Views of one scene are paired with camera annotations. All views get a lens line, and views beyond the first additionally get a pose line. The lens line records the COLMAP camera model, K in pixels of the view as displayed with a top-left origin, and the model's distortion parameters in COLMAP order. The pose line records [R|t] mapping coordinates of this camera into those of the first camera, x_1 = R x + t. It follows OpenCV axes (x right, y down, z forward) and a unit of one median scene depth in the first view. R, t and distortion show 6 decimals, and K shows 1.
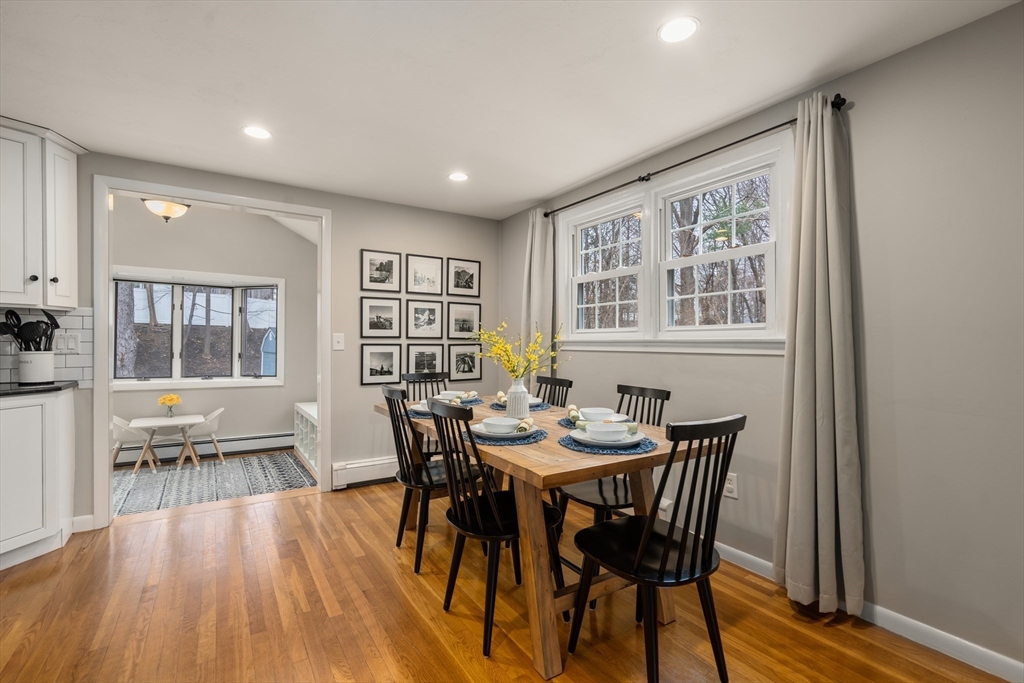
lens RADIAL K [[467.6, 0, 497.6], [0, 467.6, 340.7], [0, 0, 1]] dist [-0.002564, 0.001175]
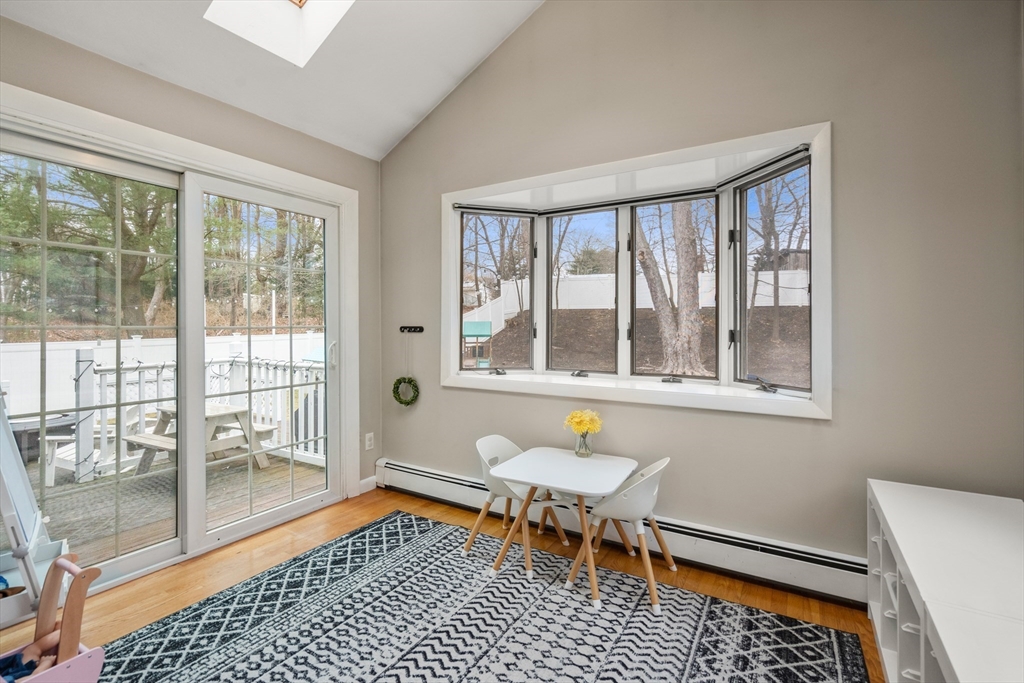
lens RADIAL K [[467.6, 0, 513.1], [0, 467.6, 321.1], [0, 0, 1]] dist [-0.002564, 0.001175]
pose [[0.454179, -0.019051, -0.890707, -0.353674], [0.010536, 0.999816, -0.016012, 0.032352], [0.890848, -0.002112, 0.454296, 0.879844]]
